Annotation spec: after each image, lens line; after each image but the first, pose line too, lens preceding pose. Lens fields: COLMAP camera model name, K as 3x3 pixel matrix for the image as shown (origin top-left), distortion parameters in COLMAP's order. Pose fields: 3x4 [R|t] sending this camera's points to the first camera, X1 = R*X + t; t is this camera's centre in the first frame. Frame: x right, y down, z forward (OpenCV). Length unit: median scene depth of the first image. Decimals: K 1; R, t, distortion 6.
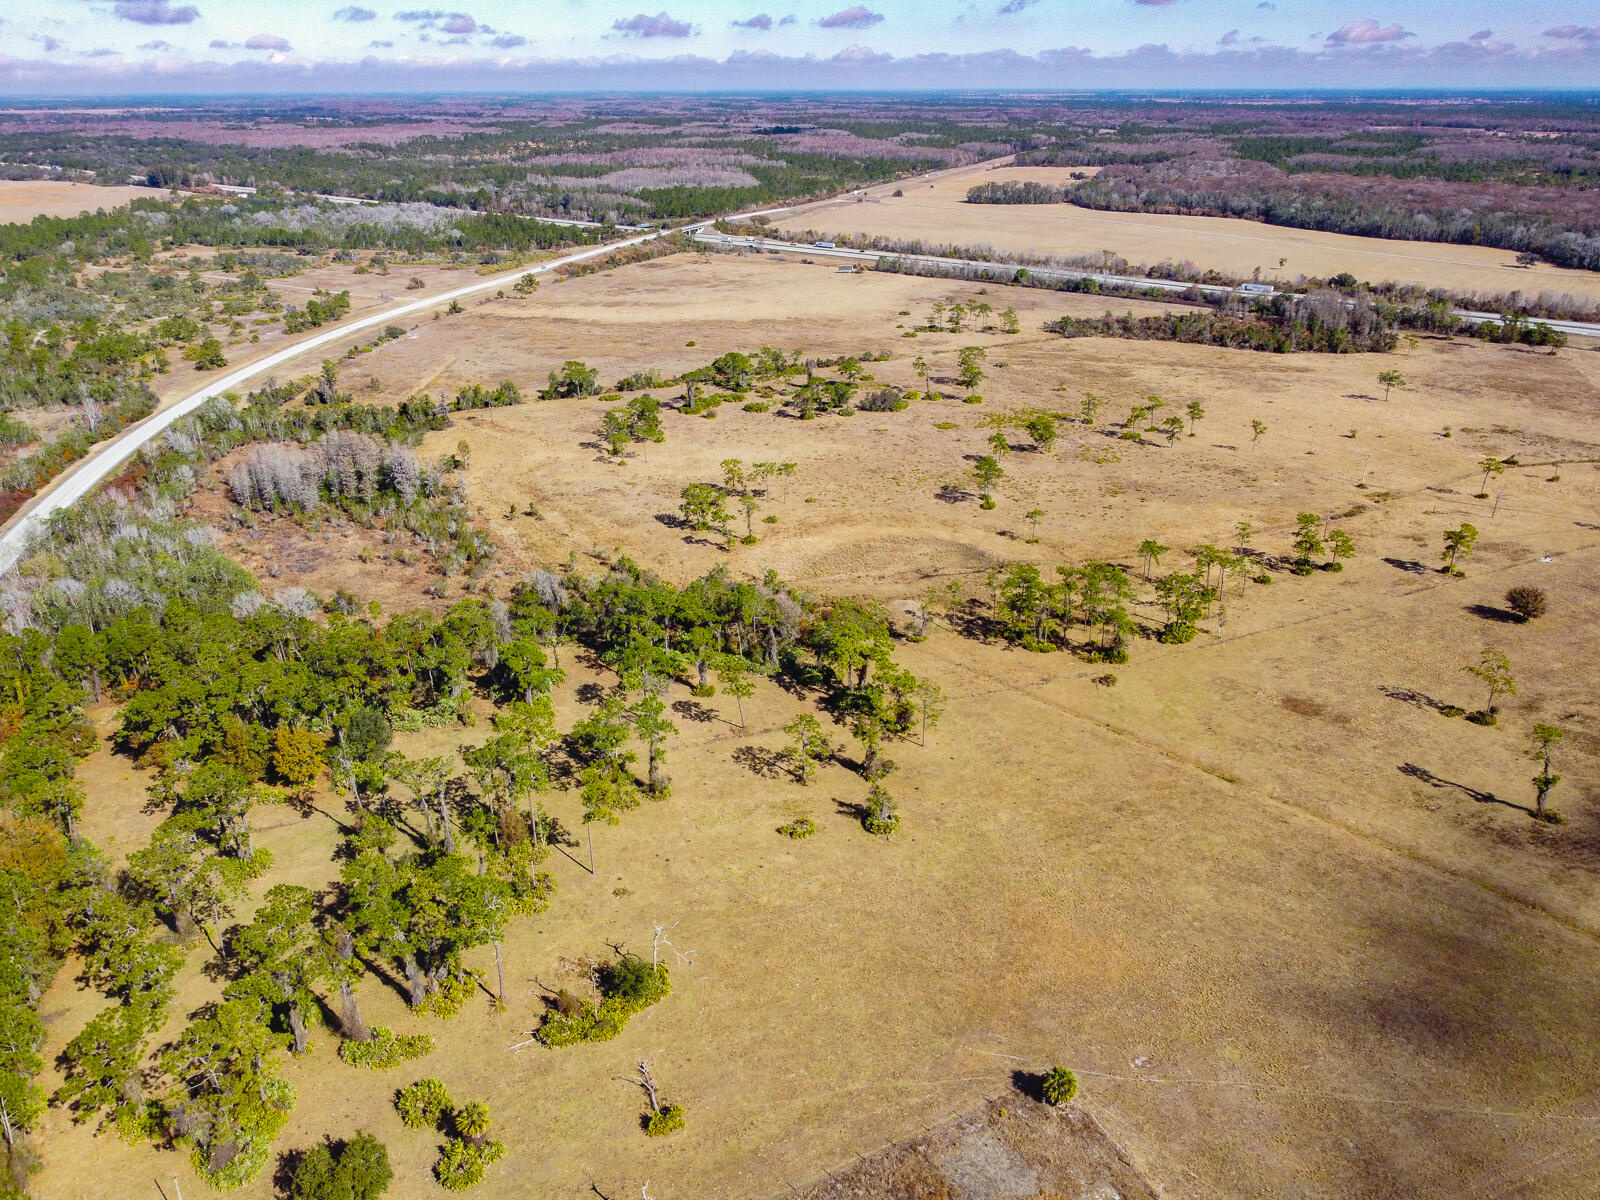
lens RADIAL K [[1236.0, 0, 796.4], [0, 1236.0, 641.4], [0, 0, 1]] dist [0.000074, -0.005596]
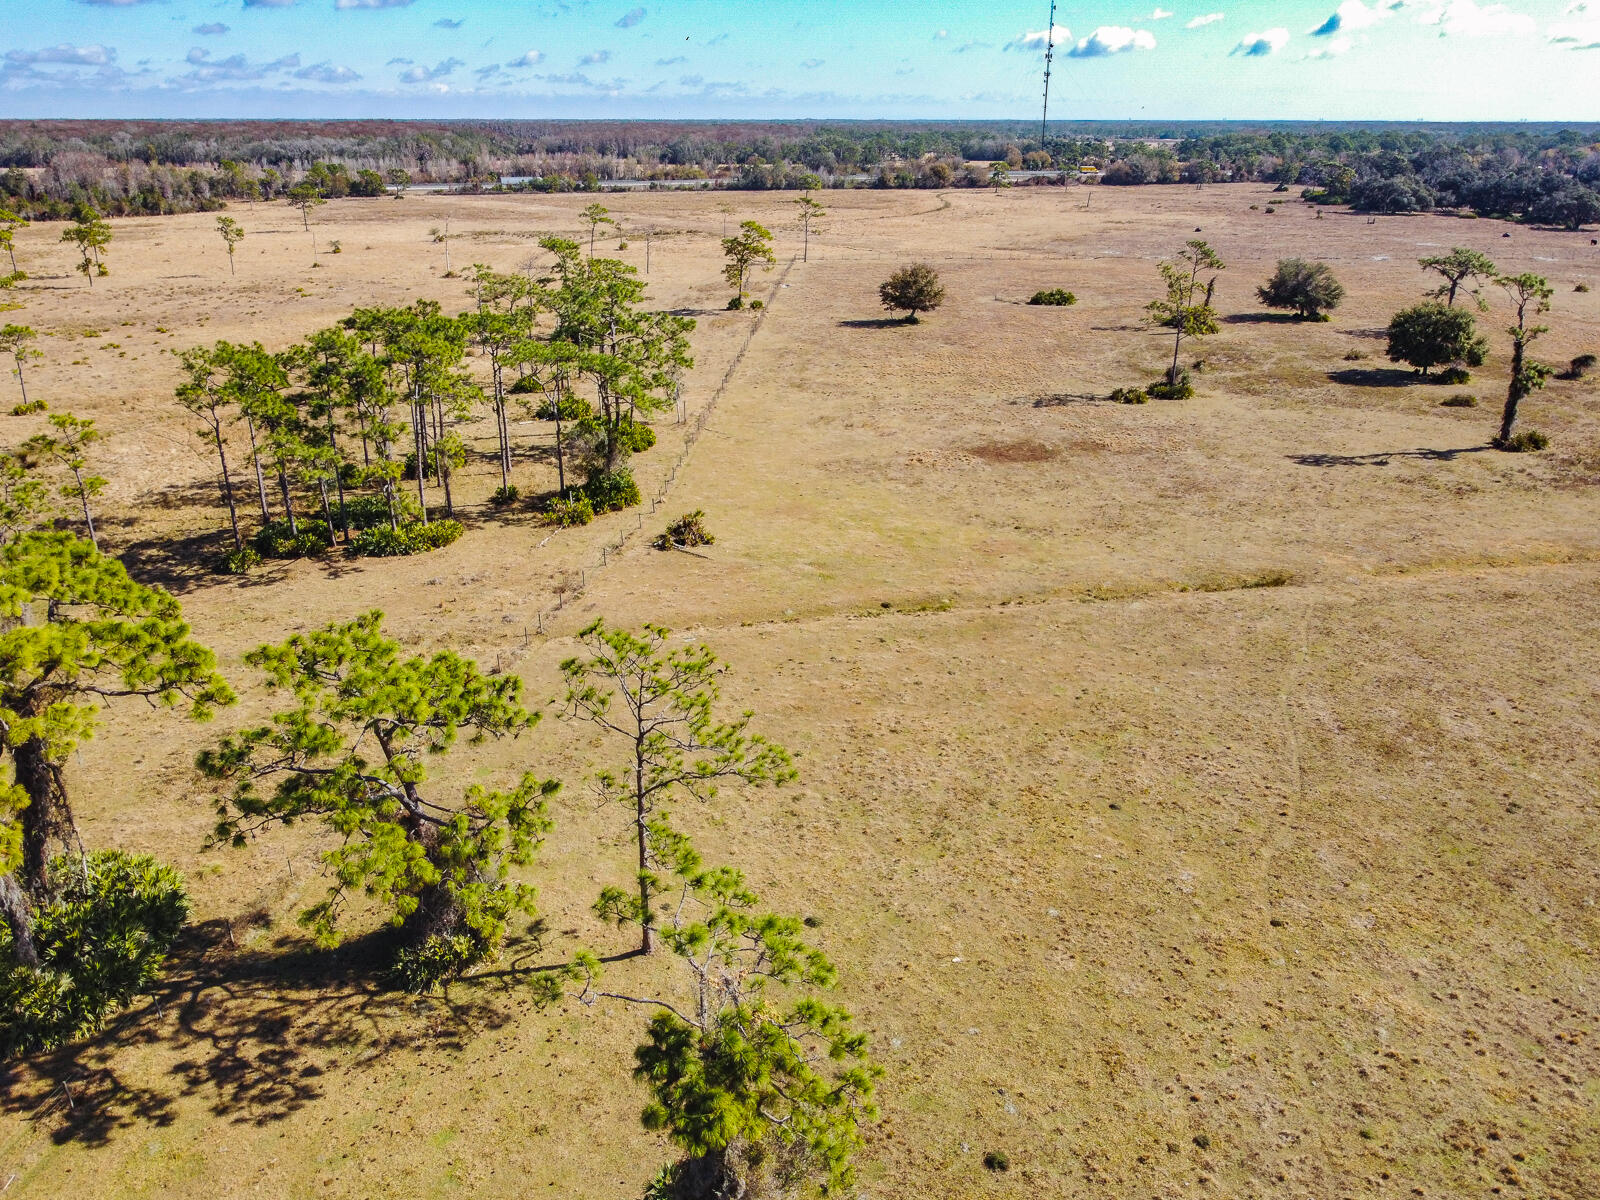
lens RADIAL K [[1215.7, 0, 797.4], [0, 1215.7, 598.5], [0, 0, 1]] dist [0.003474, -0.006287]
pose [[0.502112, -0.307565, 0.808262, -0.027872], [0.351007, 0.926654, 0.134562, 0.013438], [-0.790365, 0.216140, 0.573242, 0.777191]]
